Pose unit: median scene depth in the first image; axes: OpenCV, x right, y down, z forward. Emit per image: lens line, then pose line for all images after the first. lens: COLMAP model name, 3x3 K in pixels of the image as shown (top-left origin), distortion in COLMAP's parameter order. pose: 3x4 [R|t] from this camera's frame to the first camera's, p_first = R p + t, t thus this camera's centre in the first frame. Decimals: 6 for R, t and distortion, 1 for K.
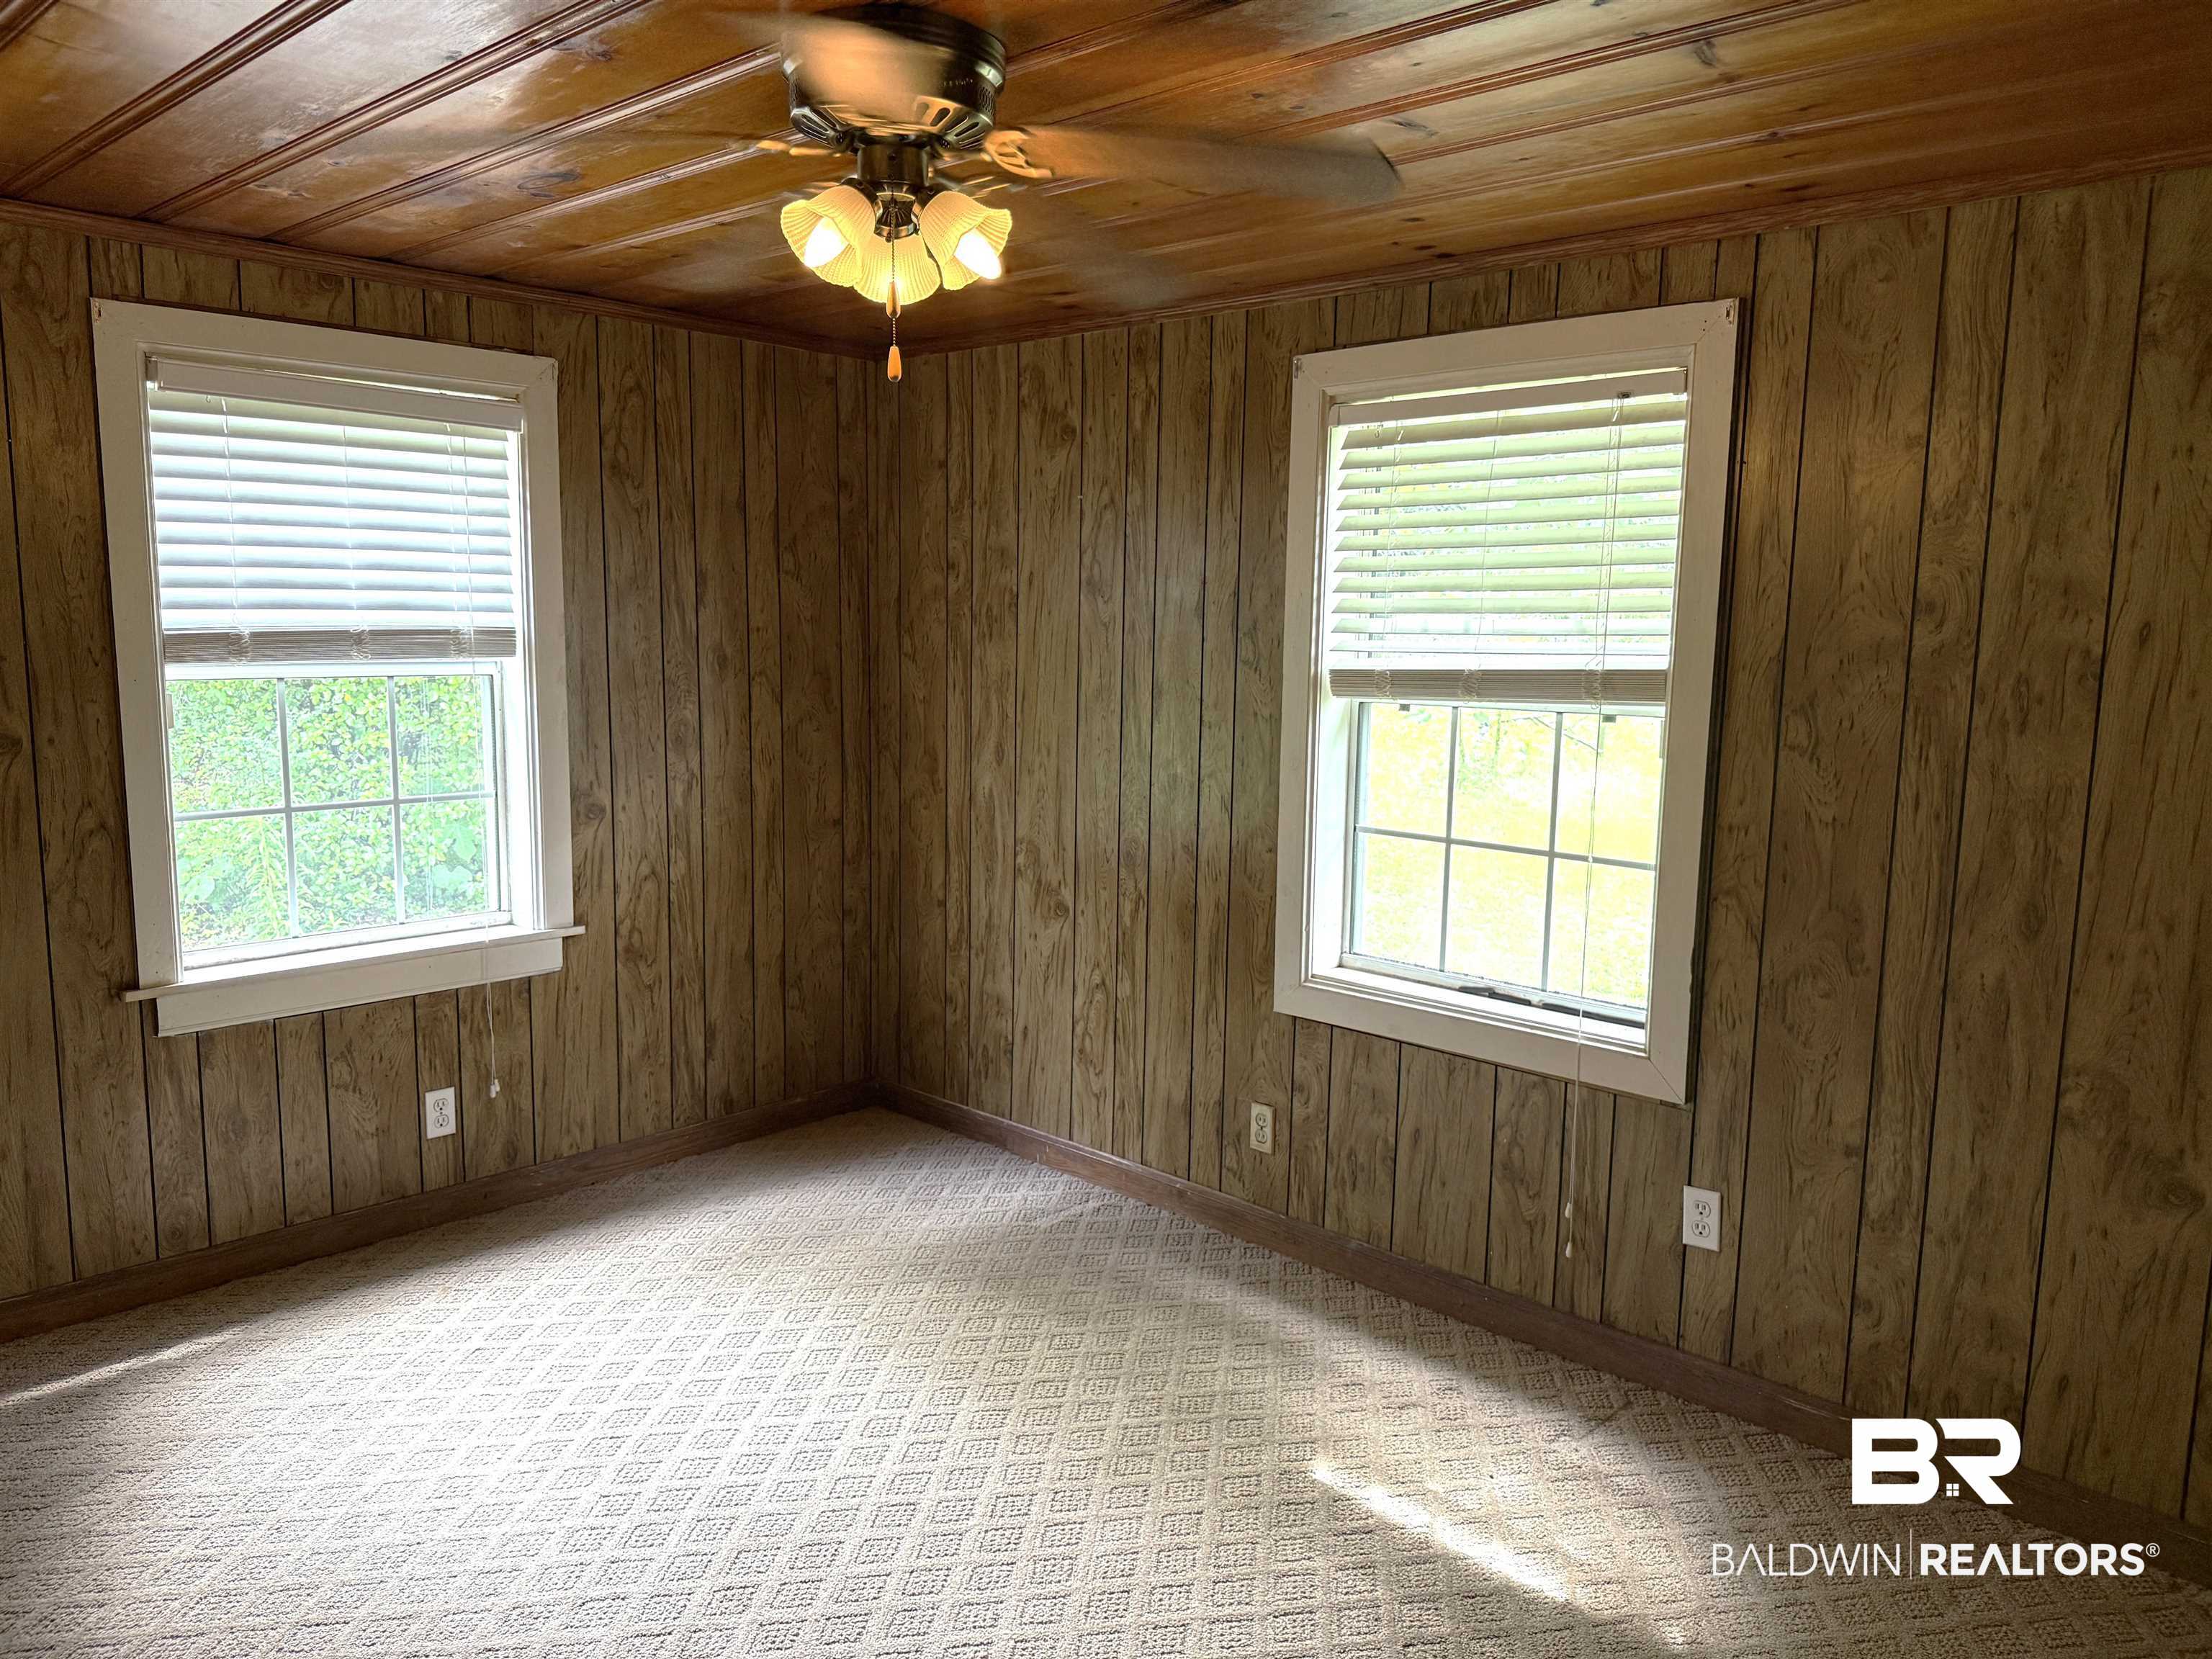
lens RADIAL K [[1535.8, 0, 1115.9], [0, 1535.8, 838.7], [0, 0, 1]] dist [0.050373, -0.069308]
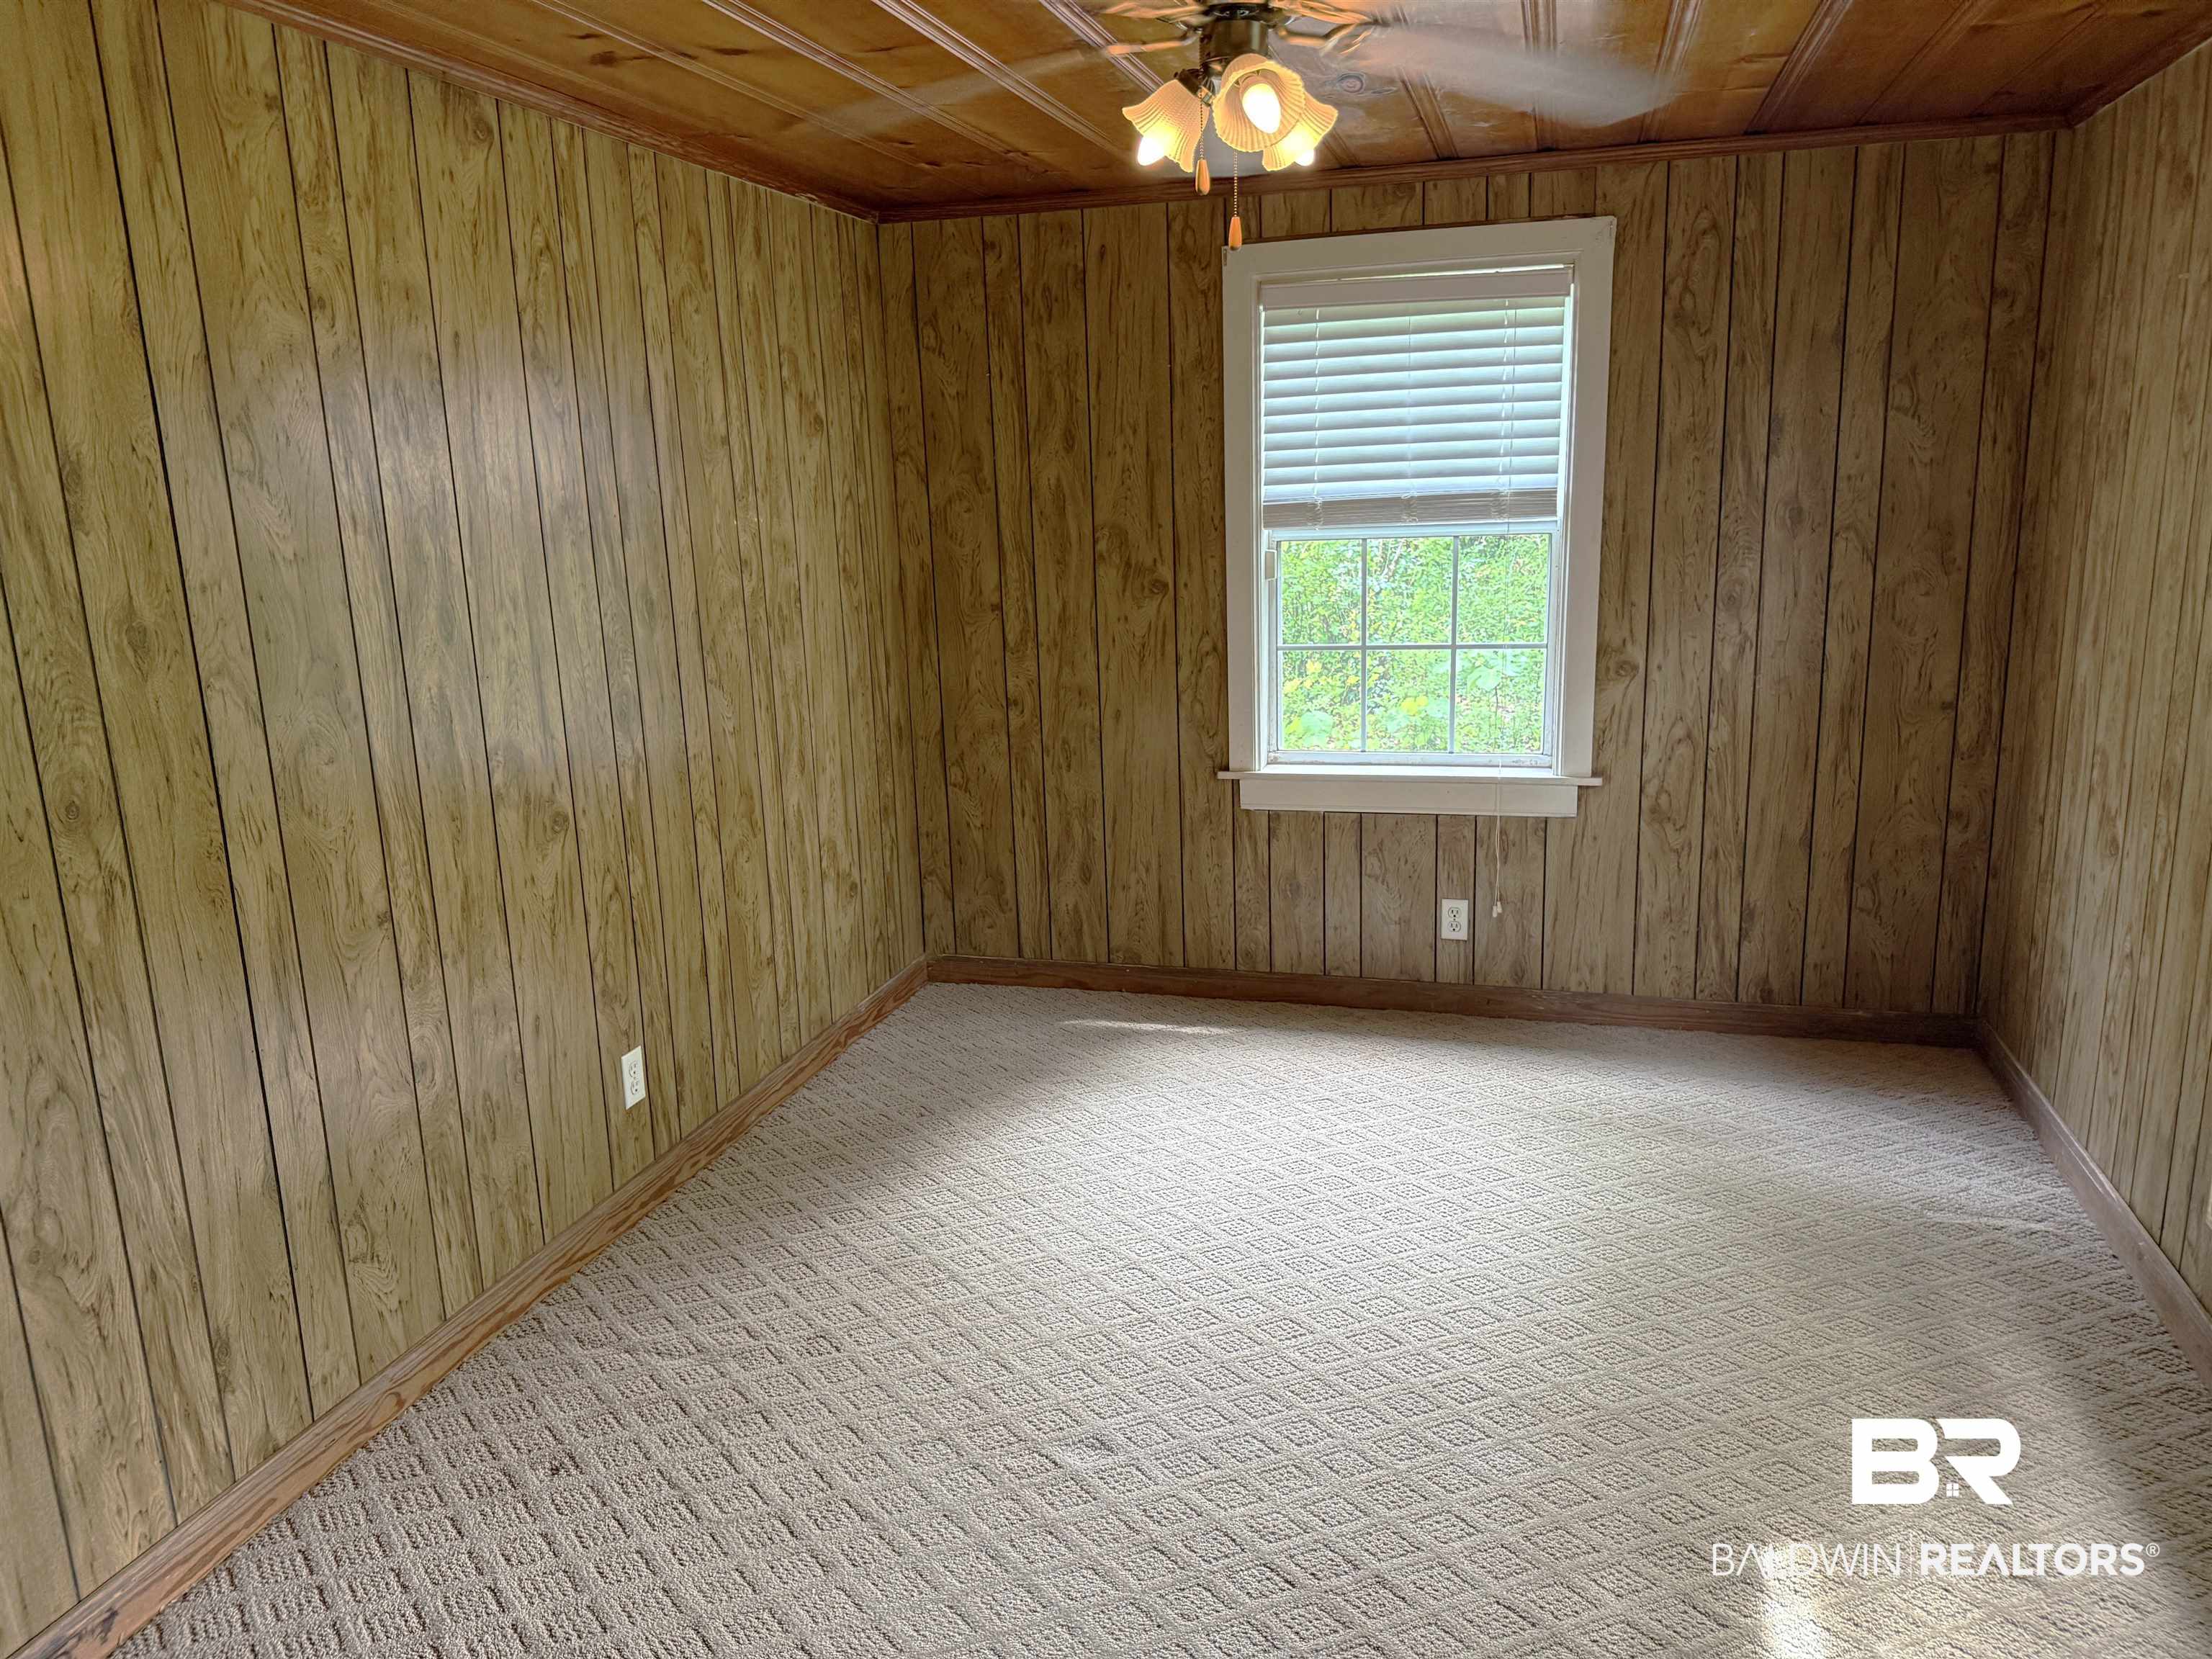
lens RADIAL K [[1535.8, 0, 1107.1], [0, 1535.8, 851.0], [0, 0, 1]] dist [0.050373, -0.069308]
pose [[0.454447, 0.176706, -0.873071, 0.425653], [-0.087547, 0.984241, 0.153638, -0.026310], [0.886461, 0.006614, 0.462756, 0.230303]]
